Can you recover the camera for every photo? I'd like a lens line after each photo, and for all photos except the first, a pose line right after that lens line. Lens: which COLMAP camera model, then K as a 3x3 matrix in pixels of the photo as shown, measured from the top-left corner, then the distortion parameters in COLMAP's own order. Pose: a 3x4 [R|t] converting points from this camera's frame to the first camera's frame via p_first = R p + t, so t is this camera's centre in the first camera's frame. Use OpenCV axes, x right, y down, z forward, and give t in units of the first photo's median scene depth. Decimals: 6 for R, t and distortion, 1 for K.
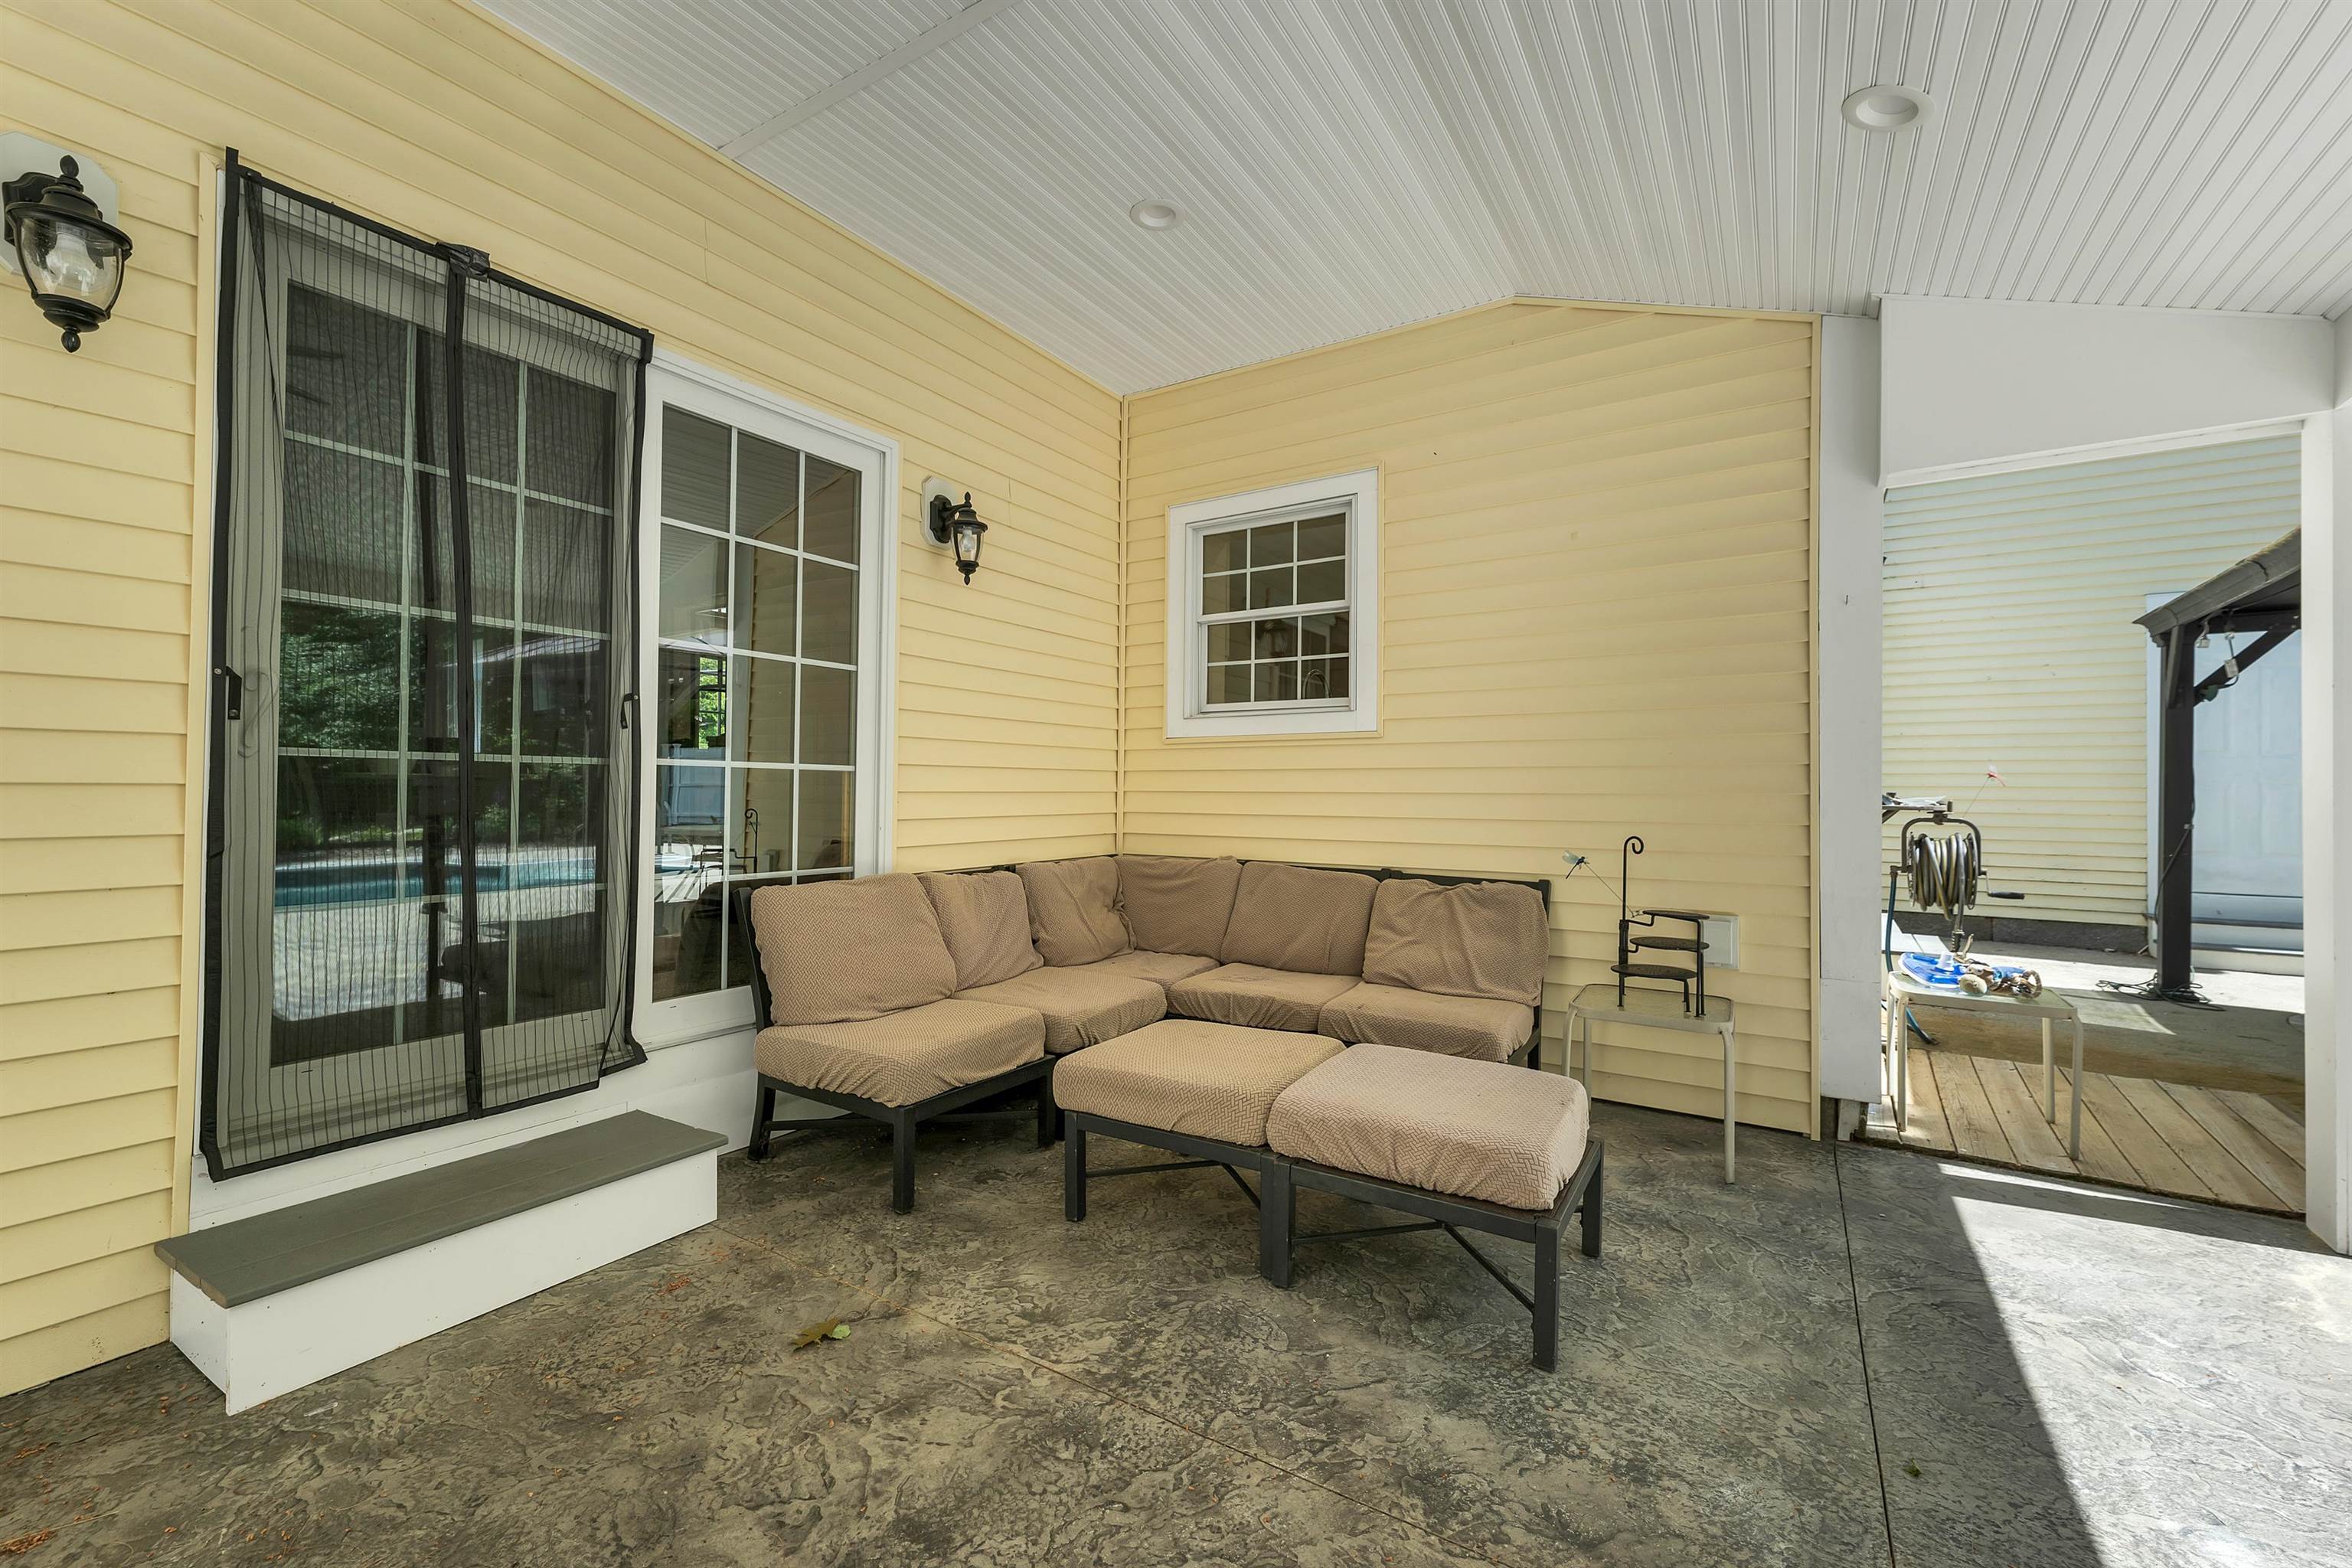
lens RADIAL K [[980.5, 0, 1170.1], [0, 980.5, 781.1], [0, 0, 1]] dist [0.002504, 0.000066]
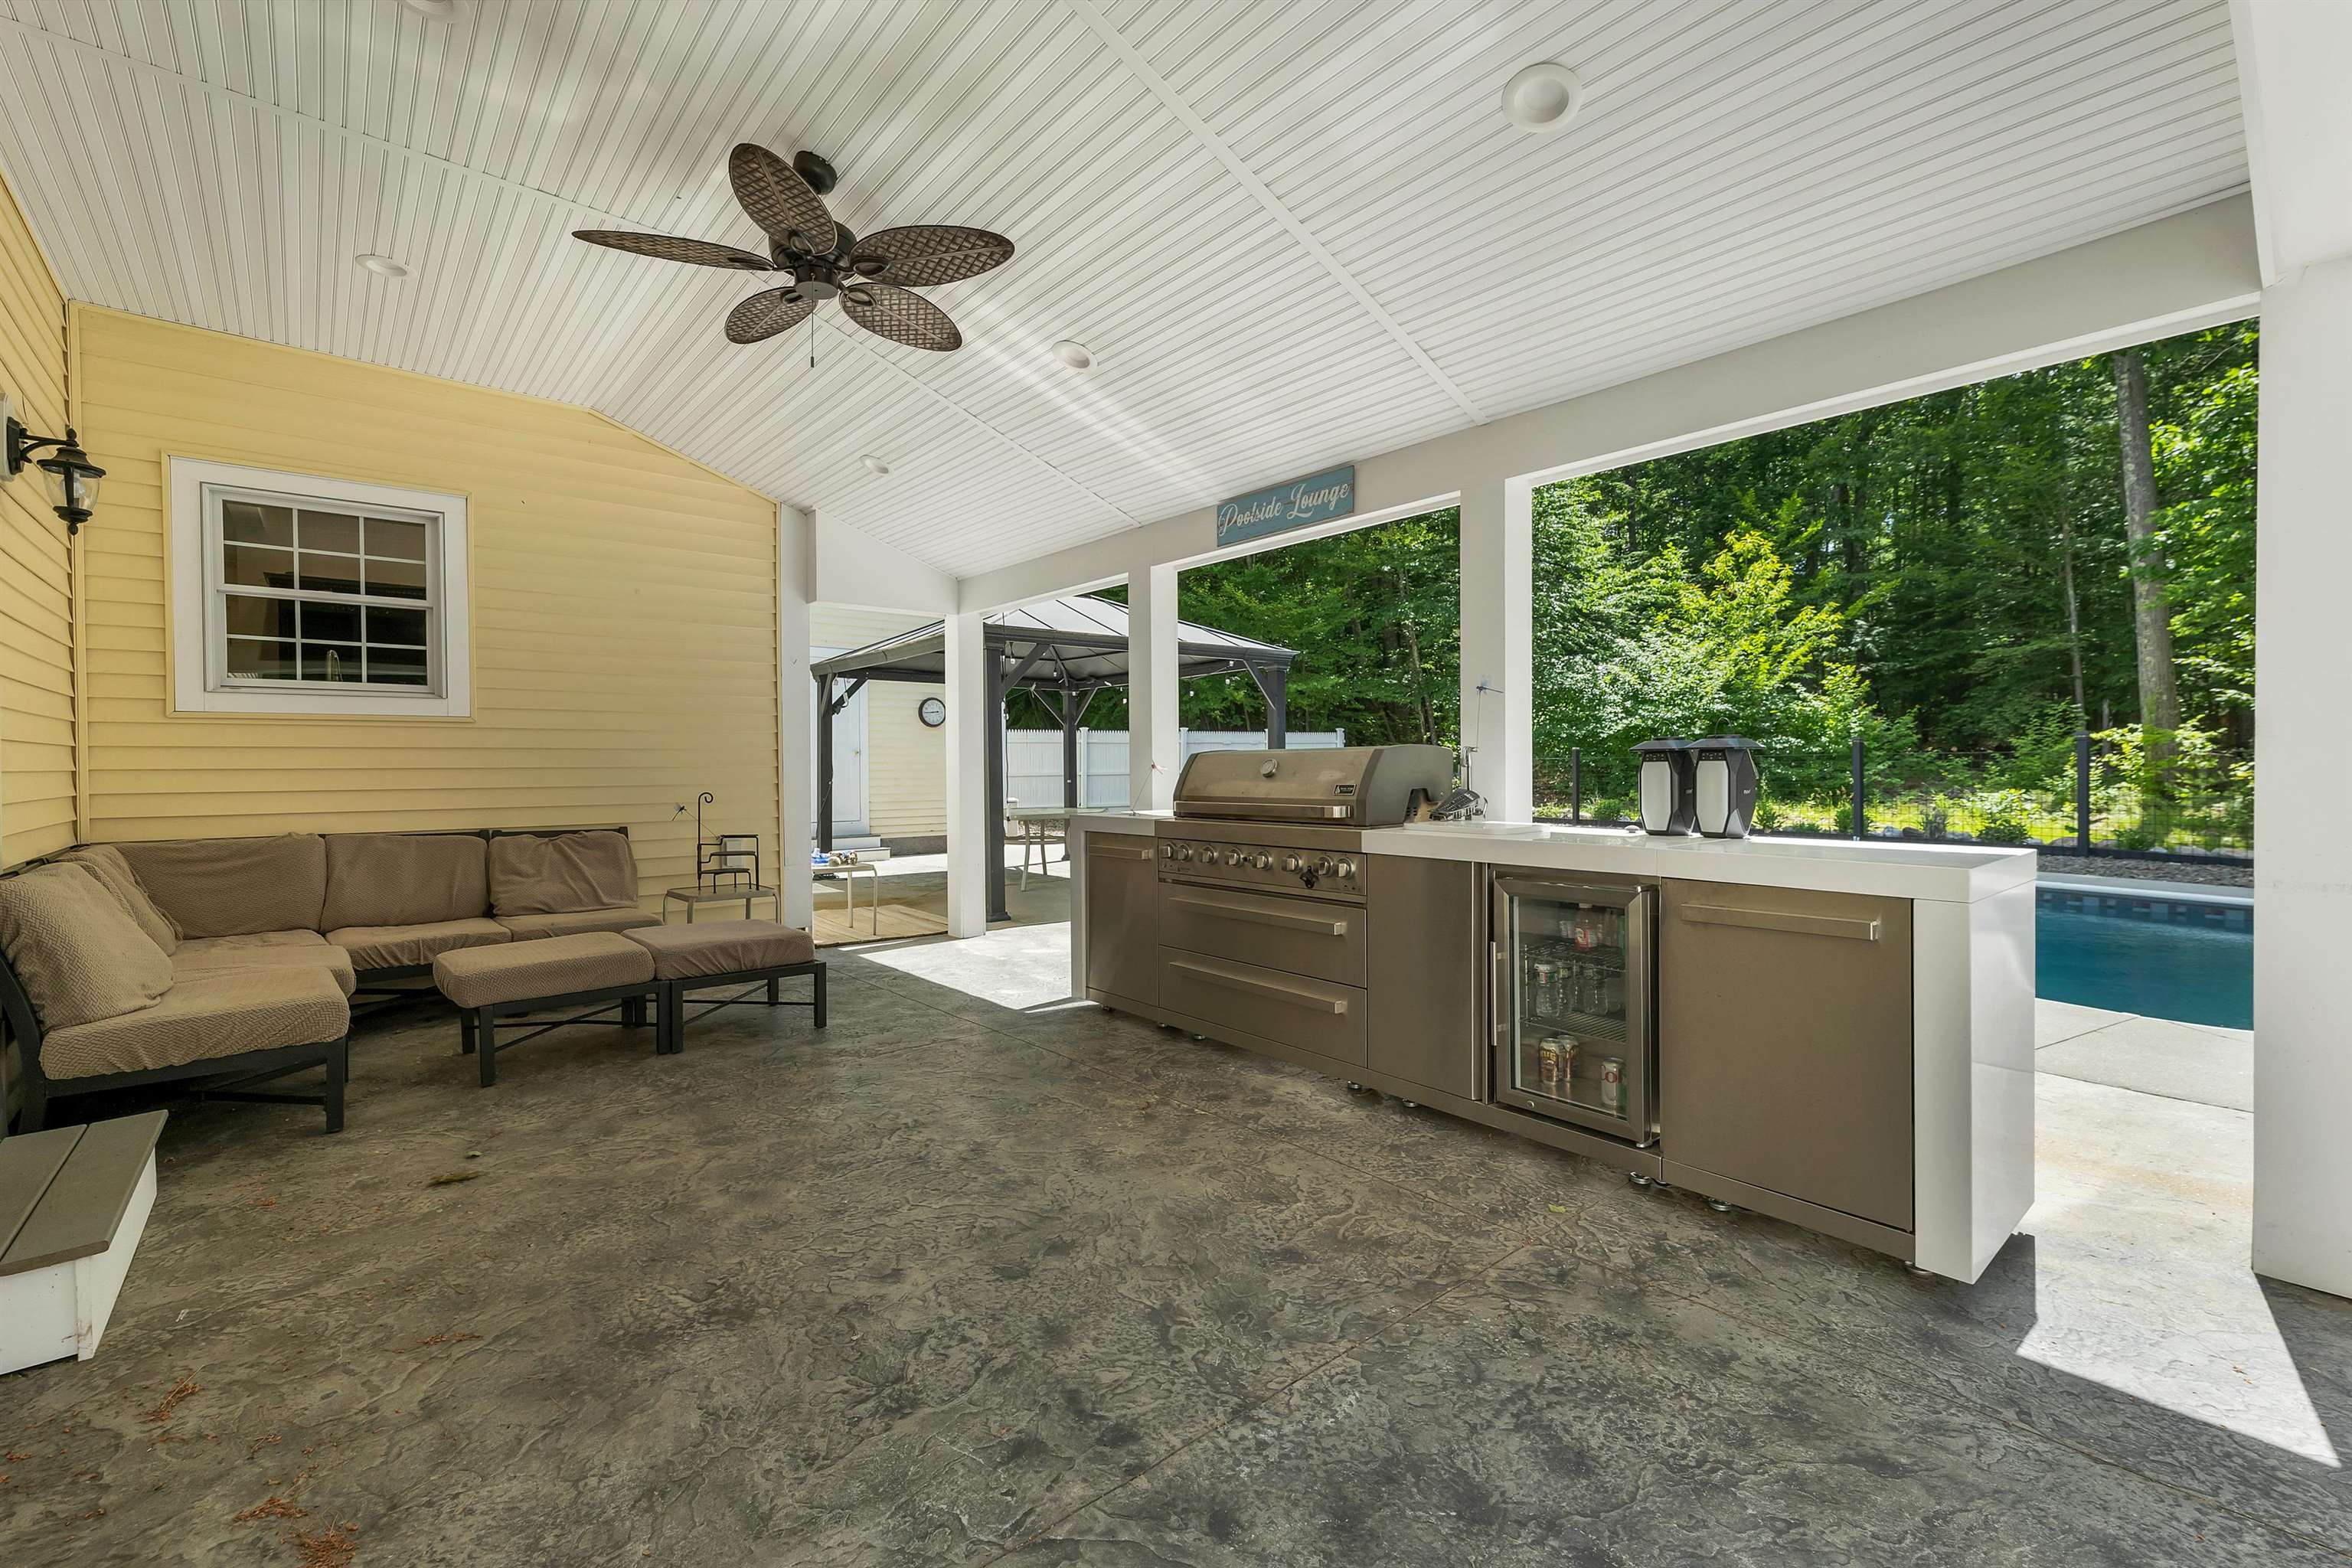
lens RADIAL K [[980.5, 0, 1170.1], [0, 980.5, 781.1], [0, 0, 1]] dist [0.002504, 0.000066]
pose [[0.296419, -0.023213, 0.954776, -1.099690], [-0.002267, 0.999685, 0.025008, -0.007099], [-0.955055, -0.009577, 0.296273, -0.291847]]
